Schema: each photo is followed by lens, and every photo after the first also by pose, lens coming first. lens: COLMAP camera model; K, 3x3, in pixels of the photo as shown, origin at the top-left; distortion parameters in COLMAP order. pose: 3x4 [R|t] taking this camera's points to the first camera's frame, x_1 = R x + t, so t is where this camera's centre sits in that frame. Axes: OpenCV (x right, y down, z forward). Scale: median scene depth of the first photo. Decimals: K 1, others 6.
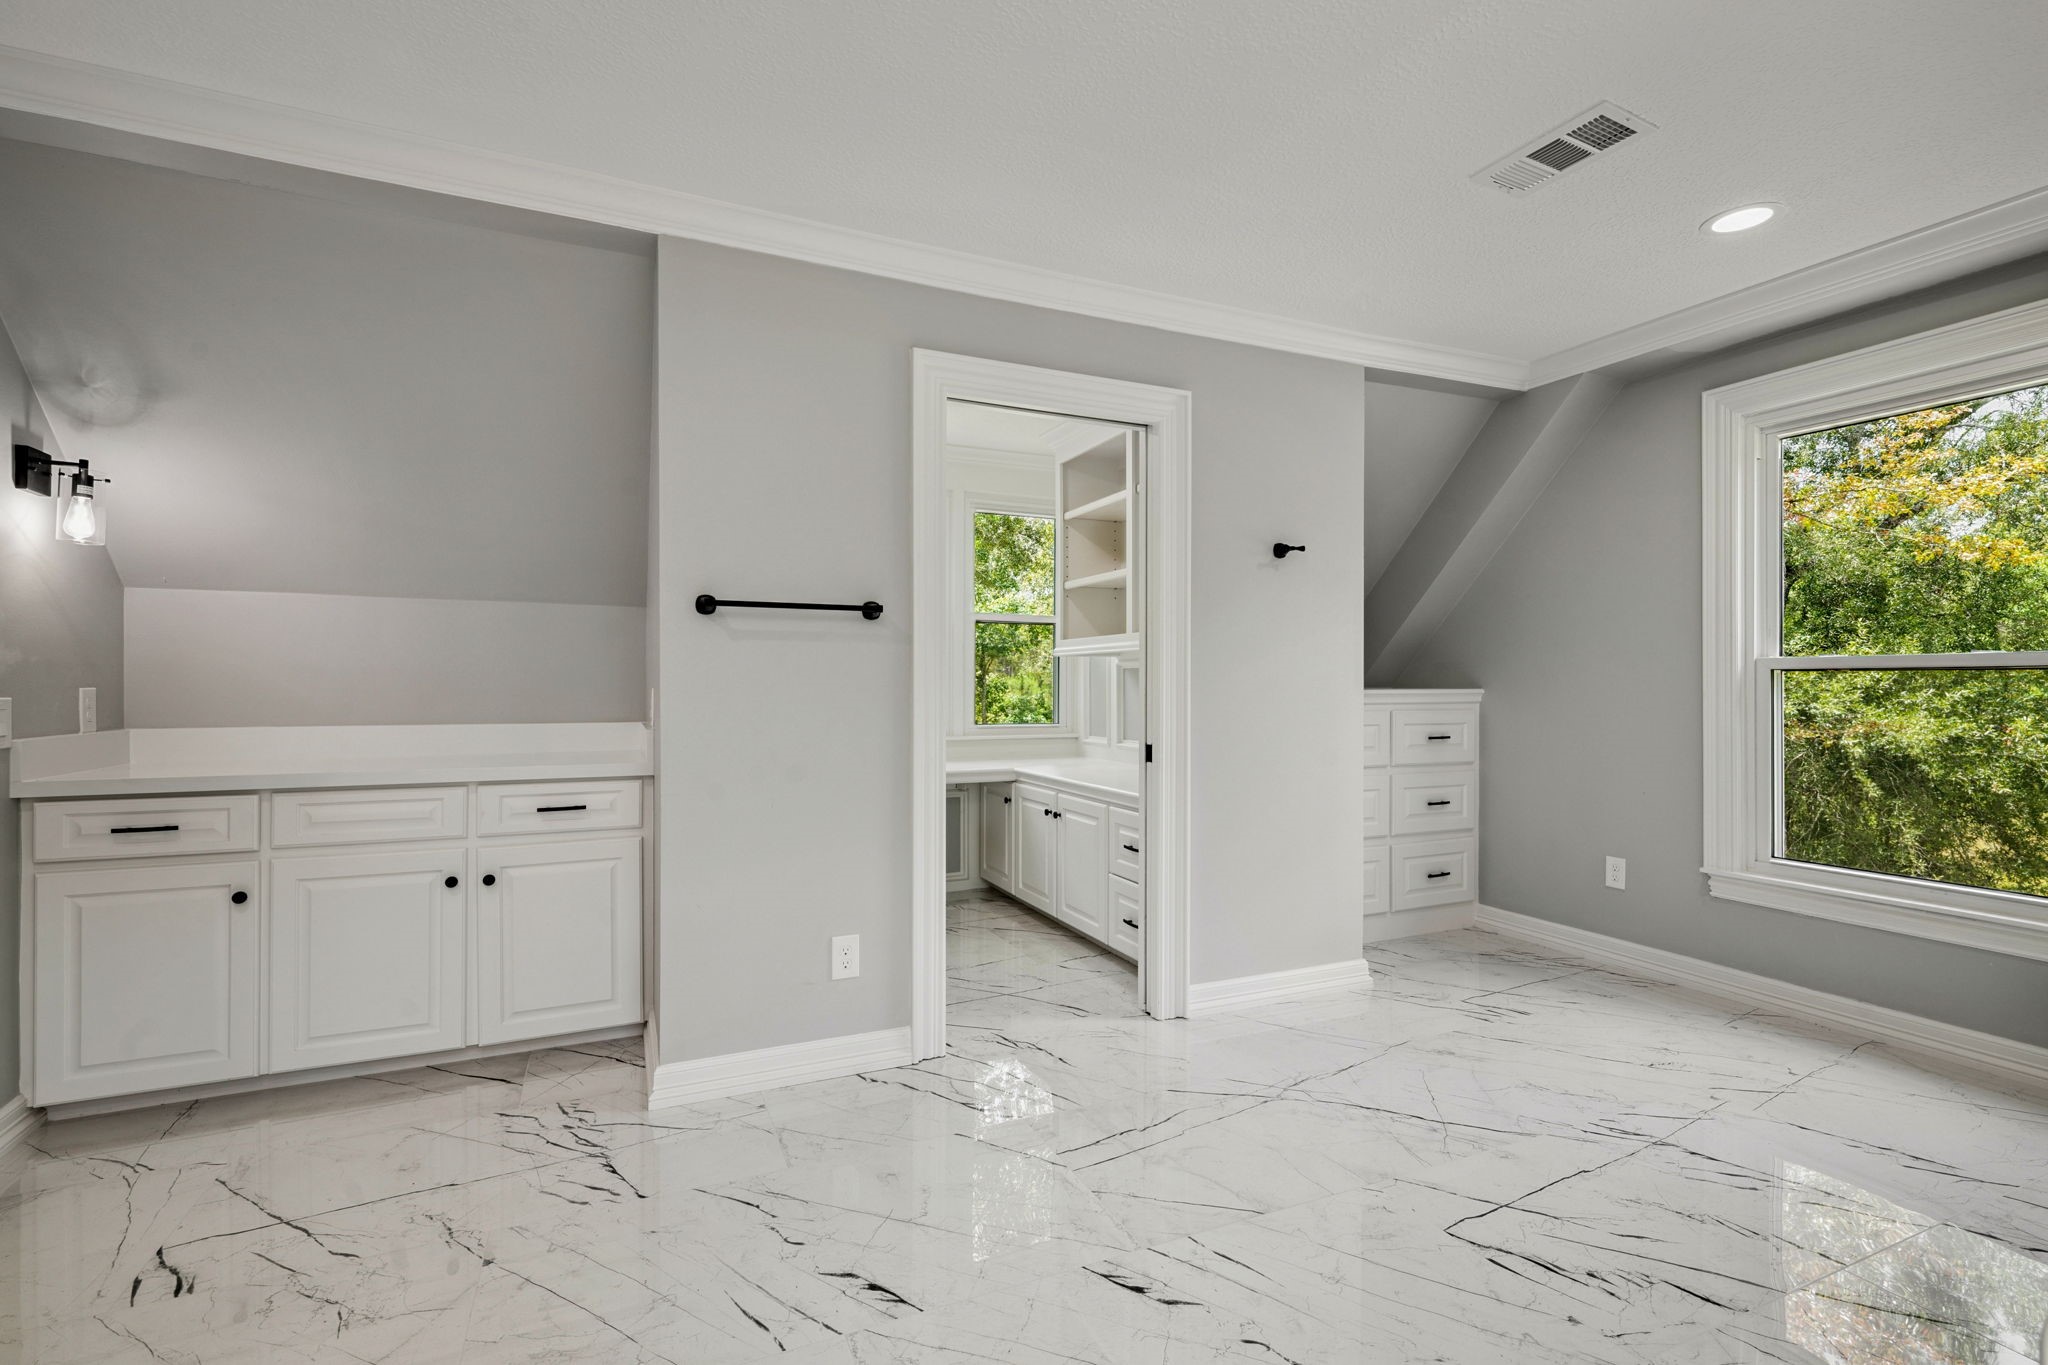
lens RADIAL K [[910.2, 0, 1010.2], [0, 910.2, 683.9], [0, 0, 1]] dist [-0.001211, -0.000097]
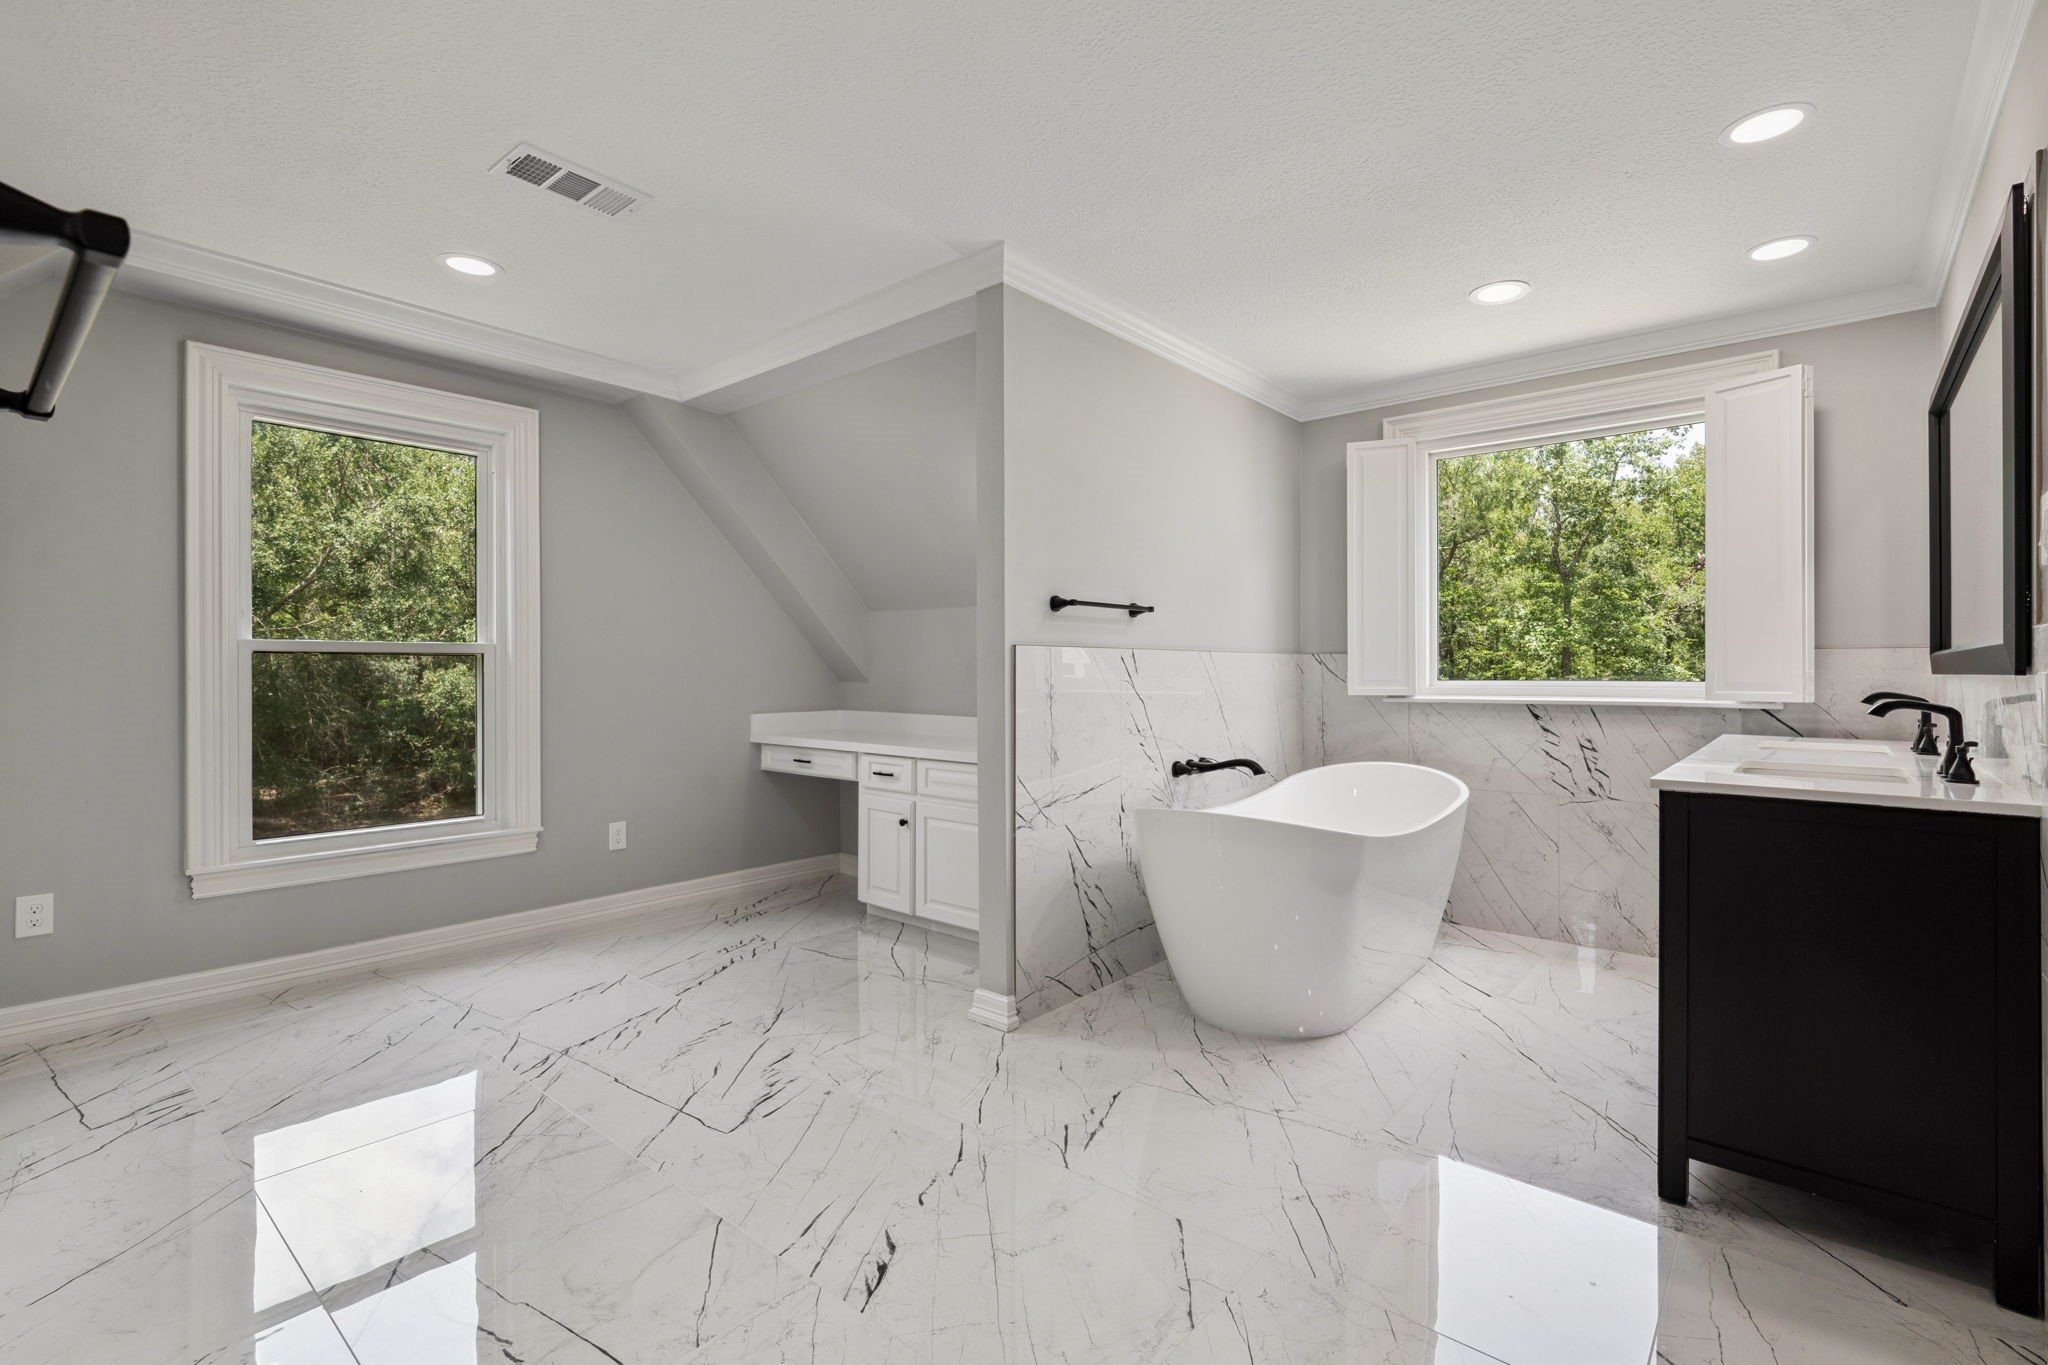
lens RADIAL K [[933.1, 0, 1031.7], [0, 933.1, 663.3], [0, 0, 1]] dist [0.000756, 0.000181]
pose [[-0.433919, 0.002132, 0.900950, -0.447455], [-0.001226, 0.999995, -0.002957, -0.000694], [-0.900951, -0.002388, -0.433914, 0.673917]]
